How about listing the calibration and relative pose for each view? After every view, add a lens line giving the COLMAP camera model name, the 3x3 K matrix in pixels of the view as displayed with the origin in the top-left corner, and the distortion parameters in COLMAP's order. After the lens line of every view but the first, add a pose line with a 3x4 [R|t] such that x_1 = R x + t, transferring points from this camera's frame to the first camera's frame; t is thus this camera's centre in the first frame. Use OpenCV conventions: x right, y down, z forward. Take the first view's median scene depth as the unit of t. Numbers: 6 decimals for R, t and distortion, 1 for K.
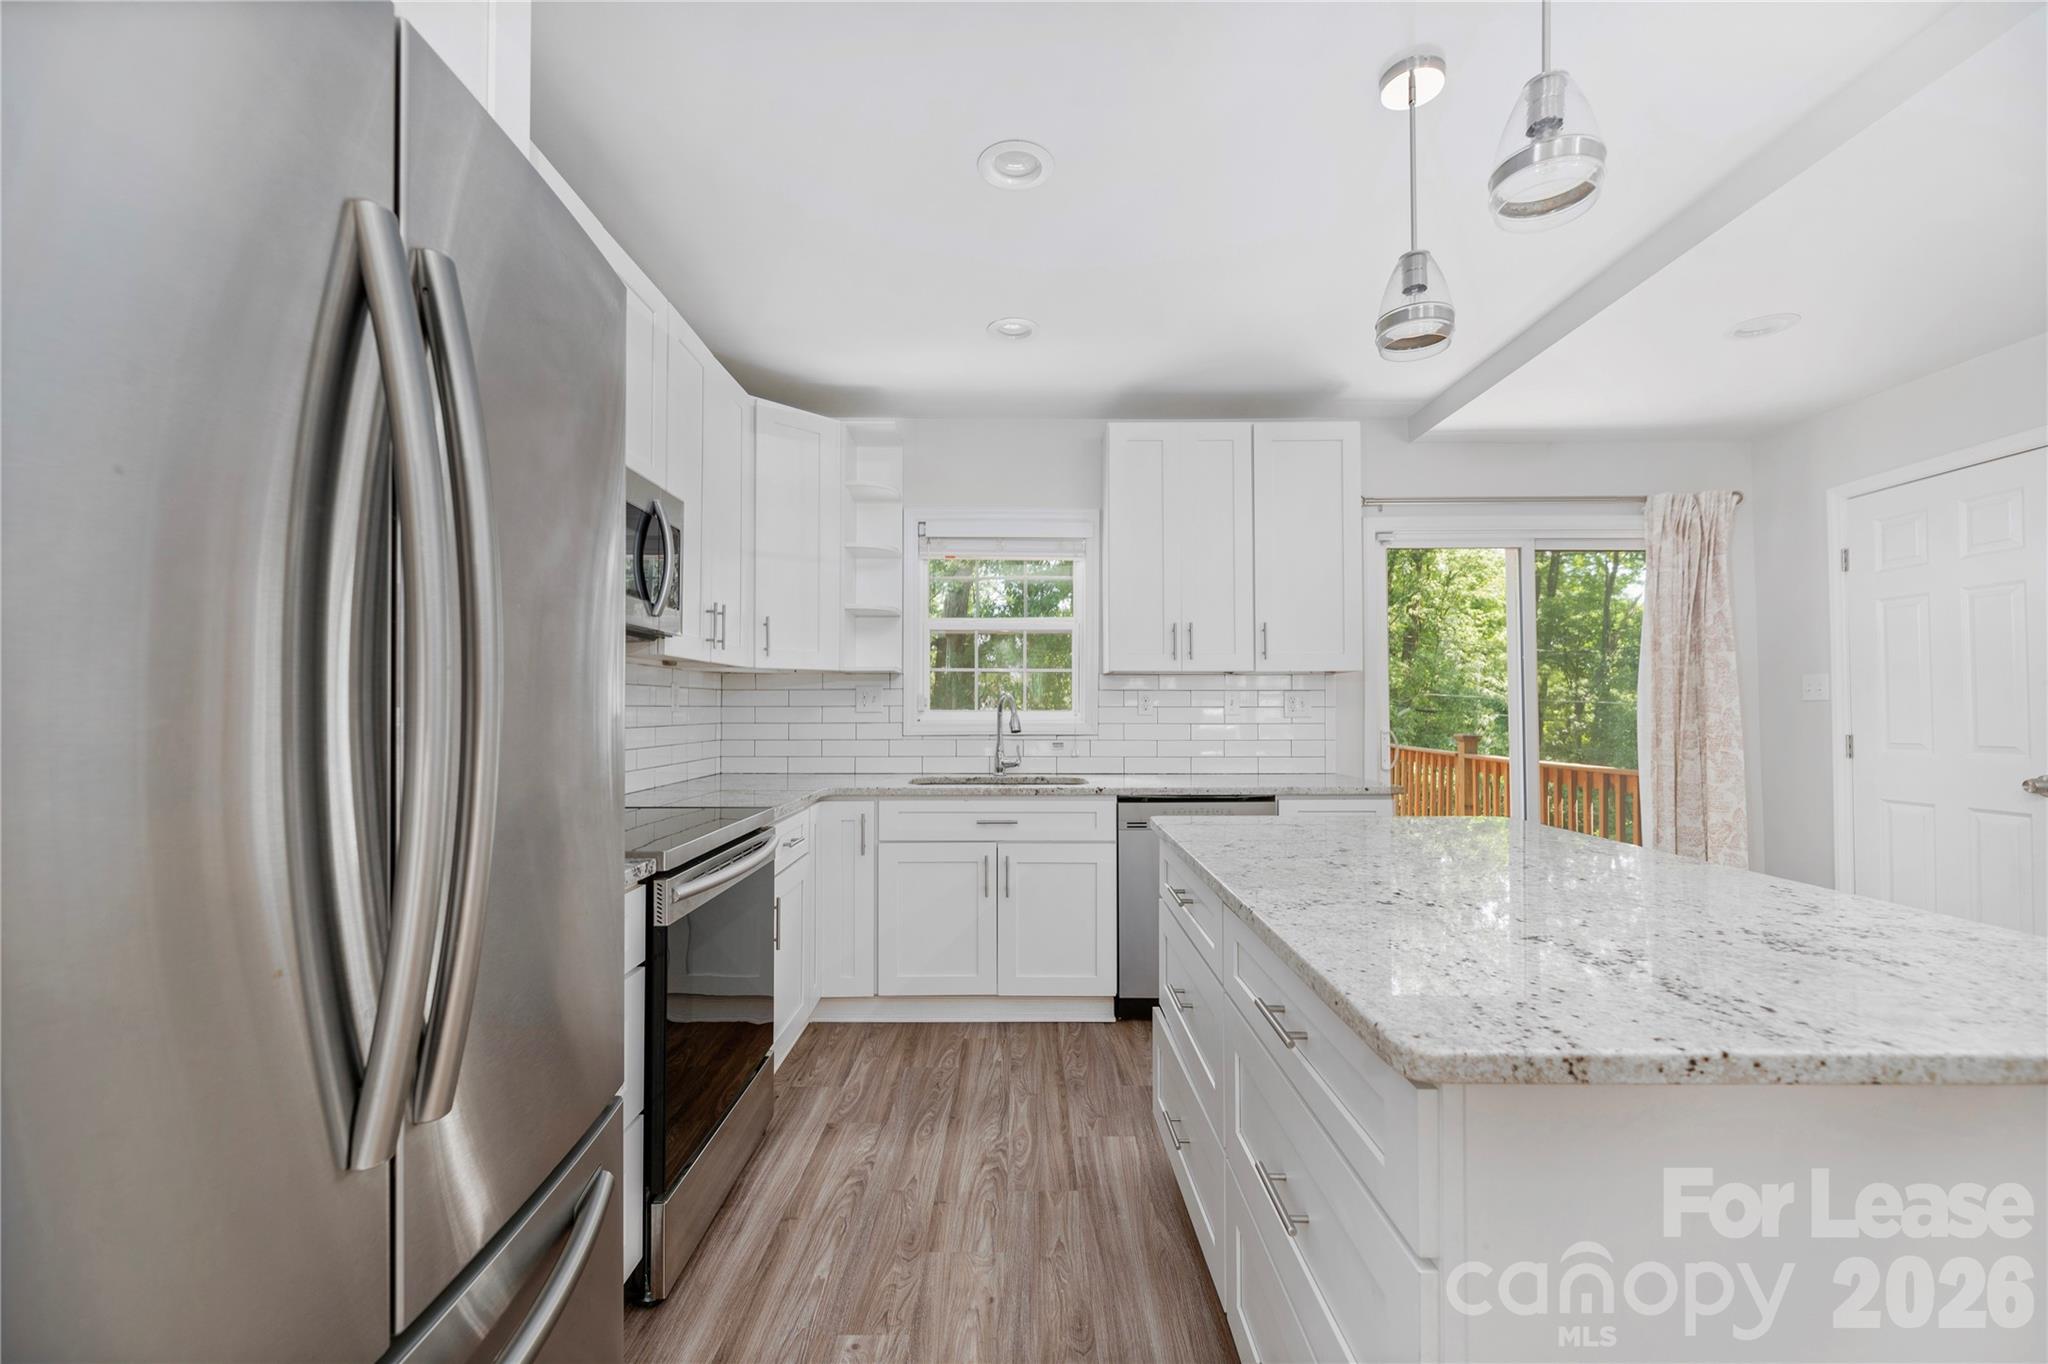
lens RADIAL K [[836.3, 0, 1010.8], [0, 836.3, 691.0], [0, 0, 1]] dist [-0.001745, 0.000557]
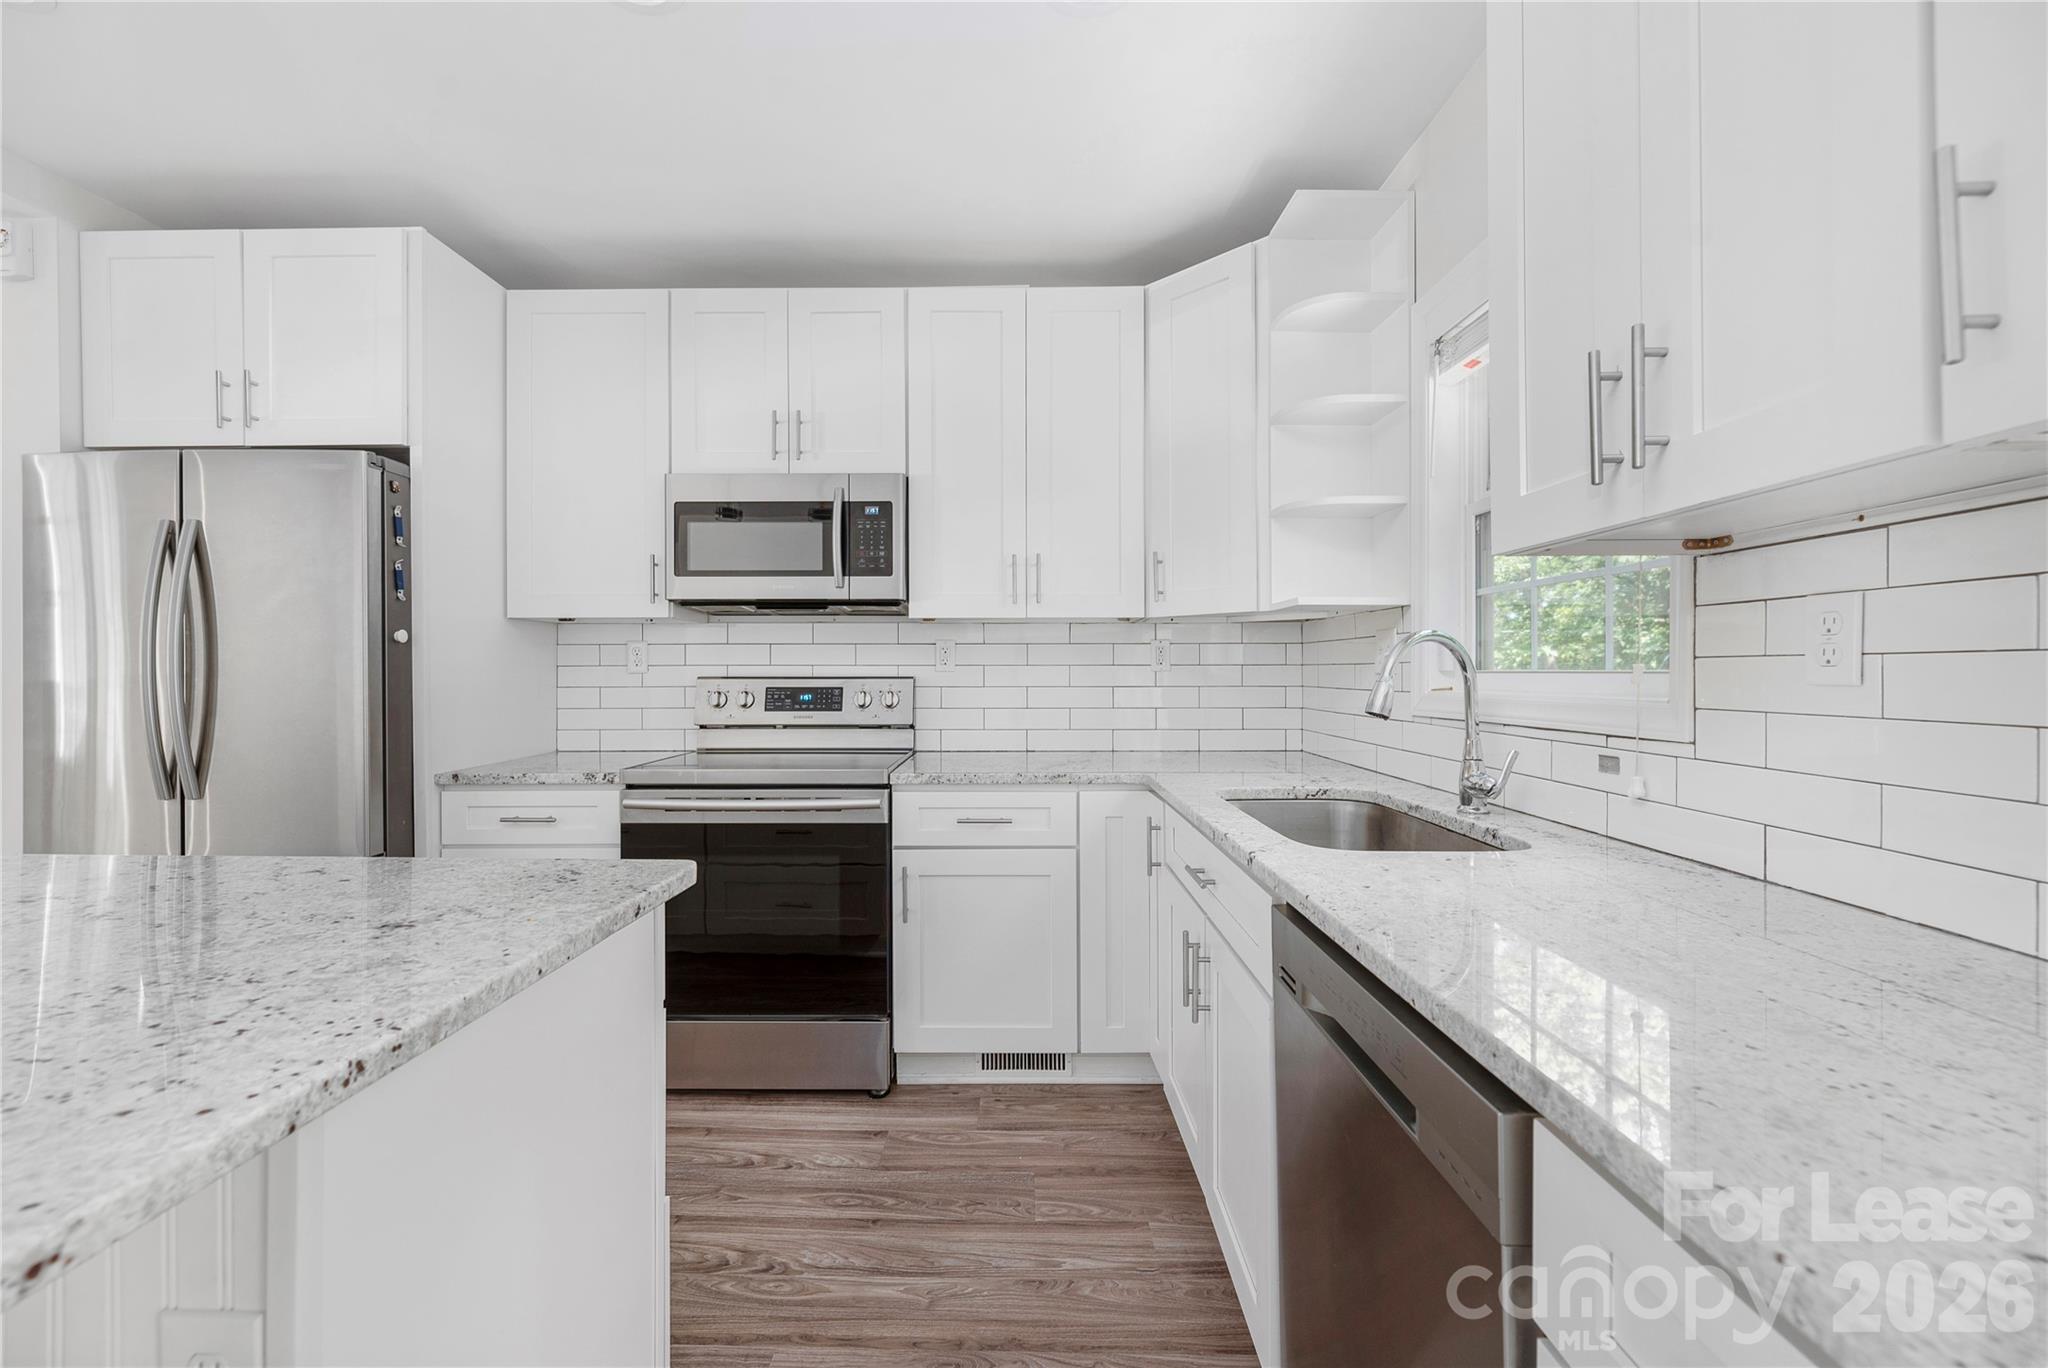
lens RADIAL K [[836.3, 0, 1007.4], [0, 836.3, 674.2], [0, 0, 1]] dist [-0.001745, 0.000557]
pose [[-0.003643, 0.002777, -0.999990, 0.598350], [0.019290, 0.999810, 0.002706, 0.027584], [0.999807, -0.019280, -0.003696, 1.019151]]
